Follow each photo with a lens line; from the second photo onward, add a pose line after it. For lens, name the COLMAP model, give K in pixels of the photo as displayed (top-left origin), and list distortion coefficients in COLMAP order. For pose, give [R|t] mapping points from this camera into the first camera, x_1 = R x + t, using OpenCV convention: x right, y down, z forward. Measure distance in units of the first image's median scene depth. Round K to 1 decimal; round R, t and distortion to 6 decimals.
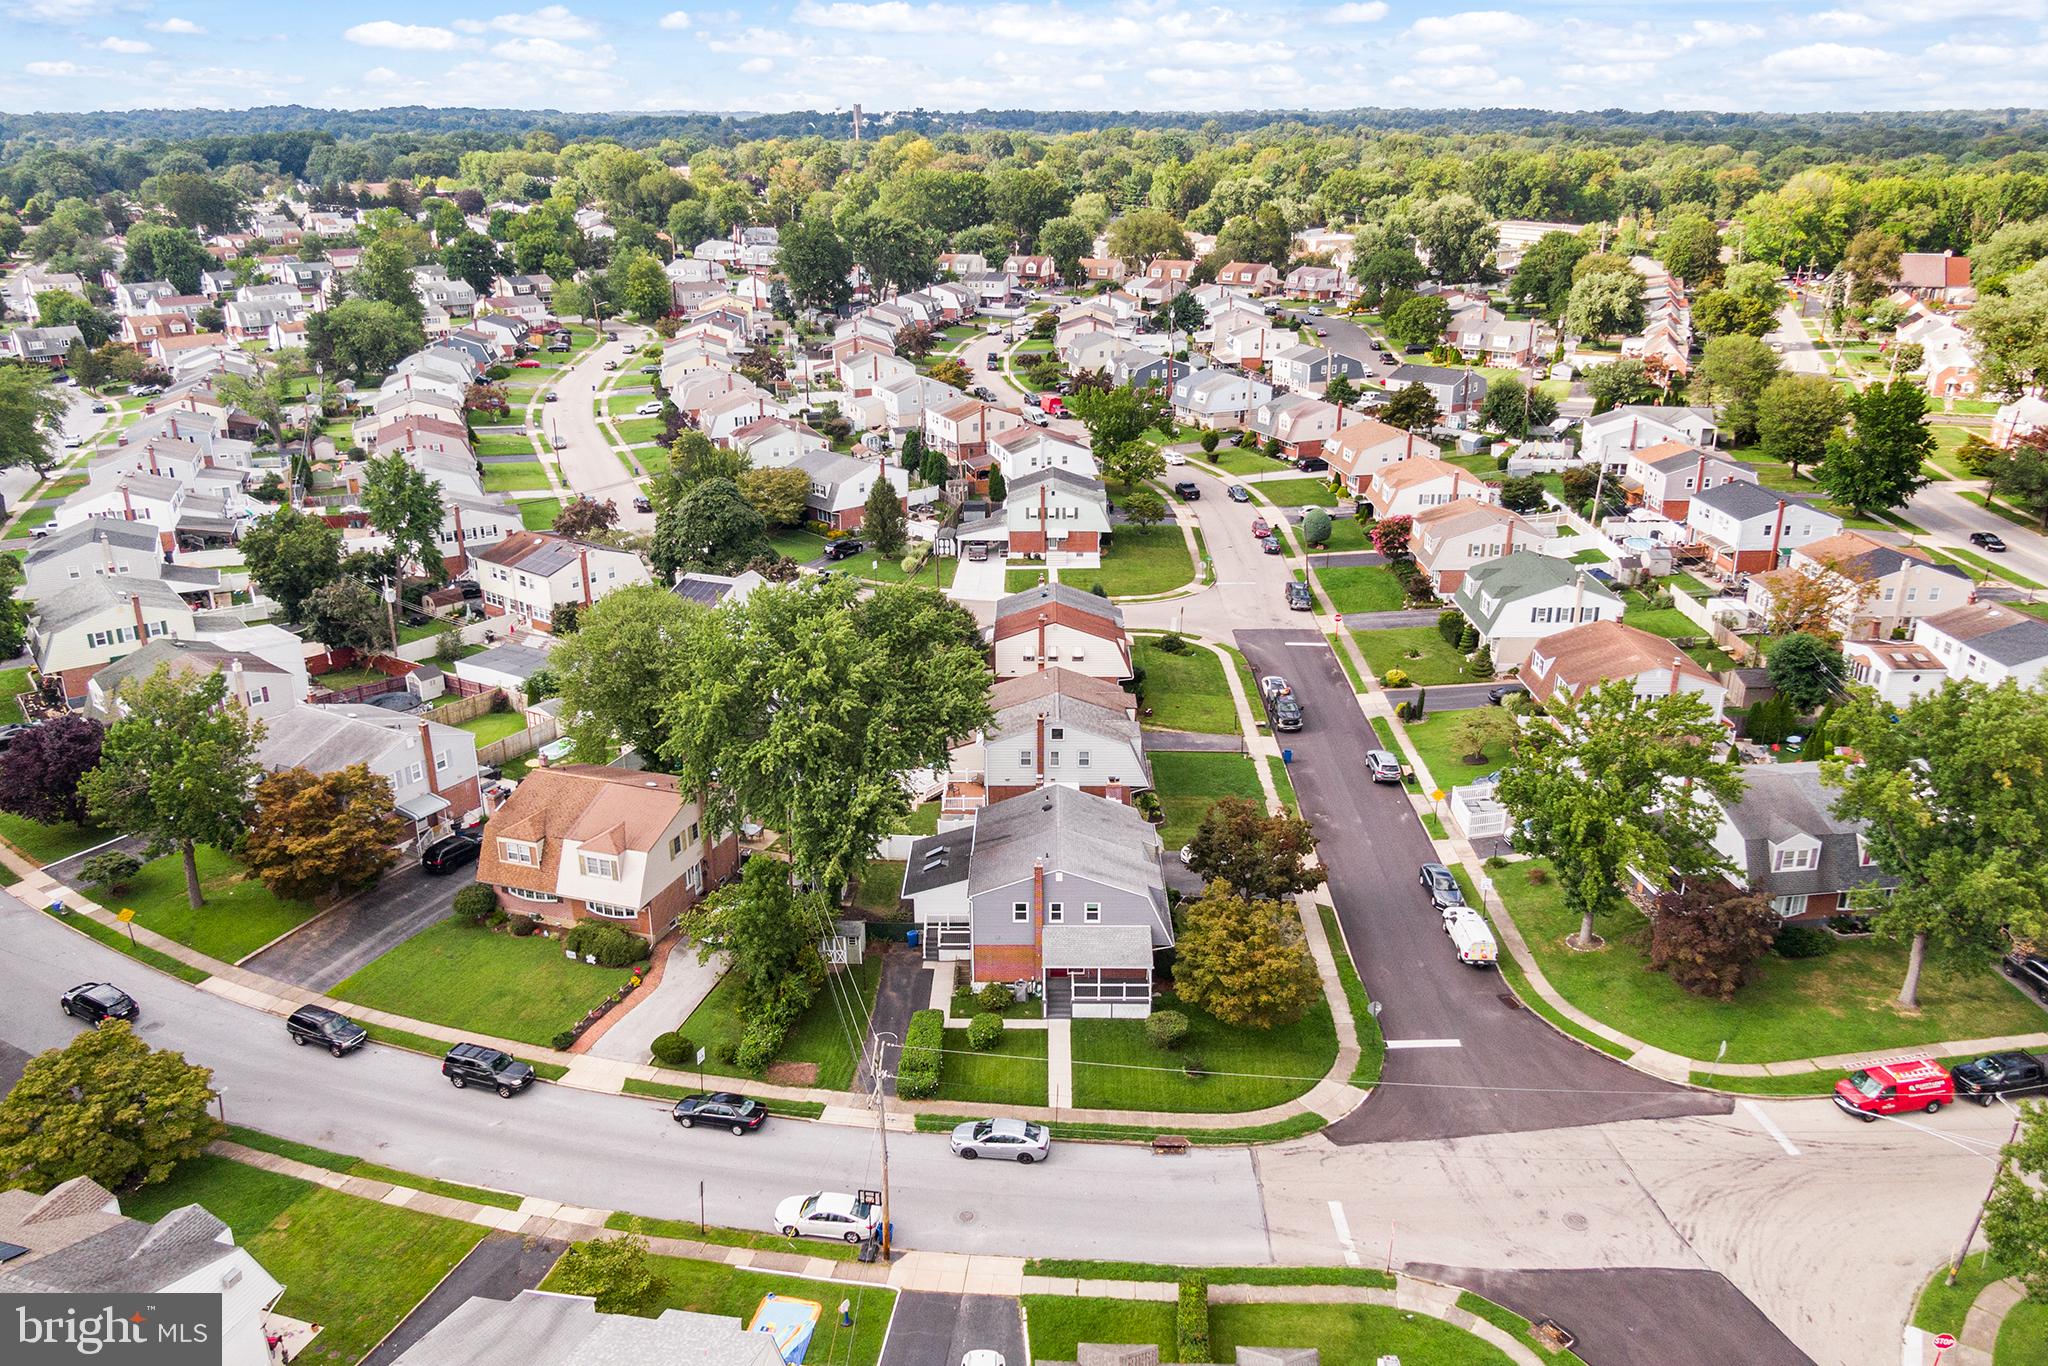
lens RADIAL K [[1516.3, 0, 1024.0], [0, 1516.3, 683.0], [0, 0, 1]] dist [0.064520, -0.114589]
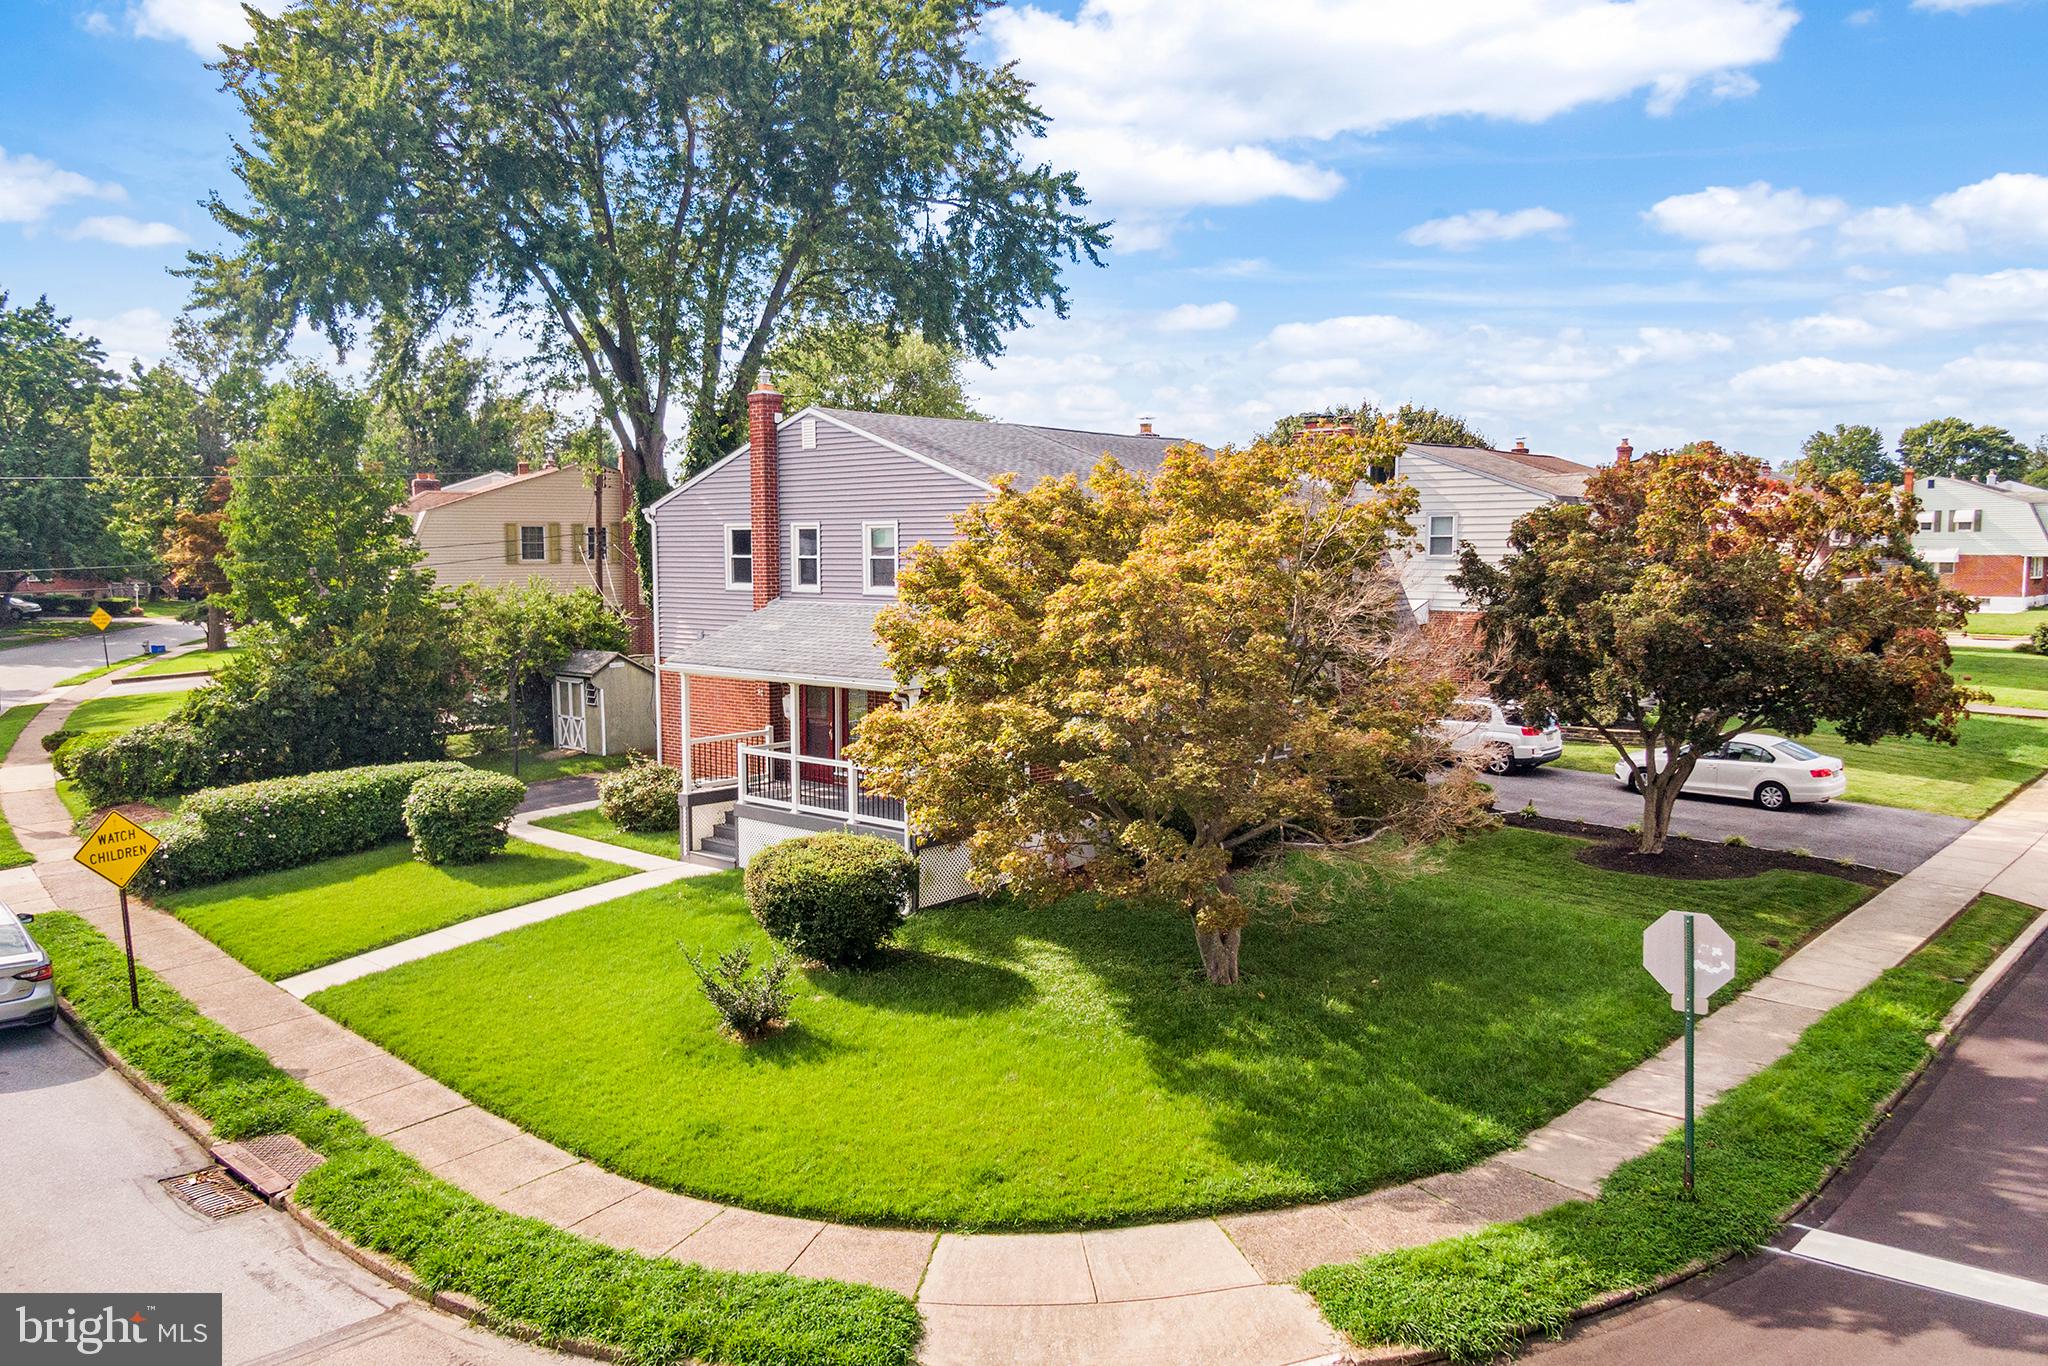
lens RADIAL K [[1516.3, 0, 1024.0], [0, 1516.3, 683.0], [0, 0, 1]] dist [0.064520, -0.114589]
pose [[0.742727, 0.055783, -0.667266, 0.274655], [-0.228172, 0.957966, -0.173891, 0.221451], [0.629518, 0.281405, 0.724236, 0.791590]]
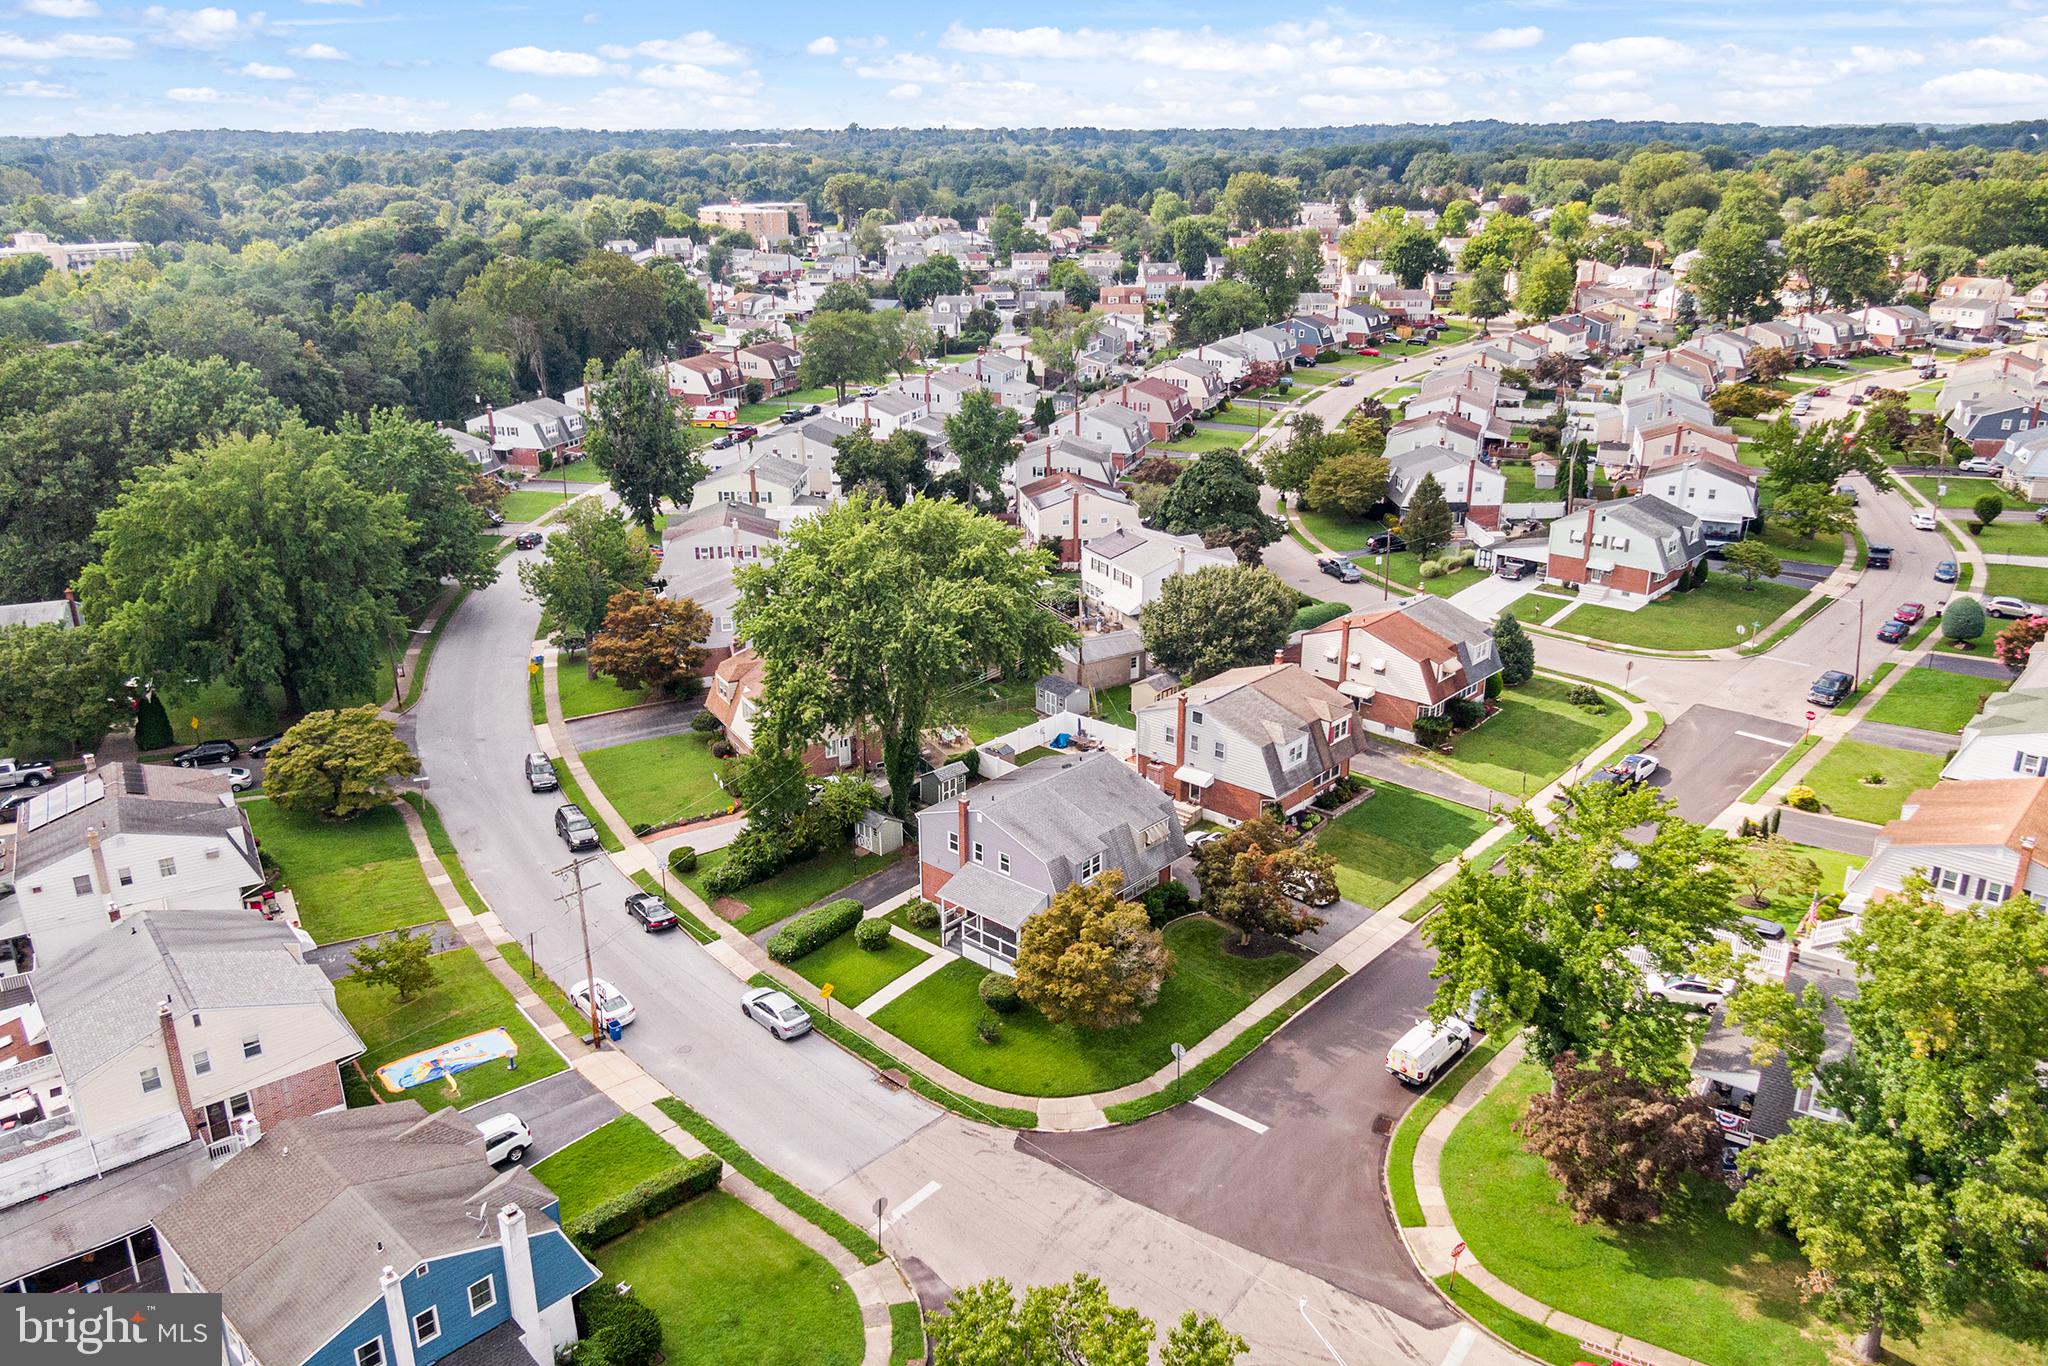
lens RADIAL K [[1516.3, 0, 1024.0], [0, 1516.3, 683.0], [0, 0, 1]] dist [0.064520, -0.114589]
pose [[0.746639, 0.222362, -0.626966, 0.648196], [-0.227996, 0.970934, 0.072839, -0.039381], [0.624939, 0.088561, 0.775634, 0.220771]]
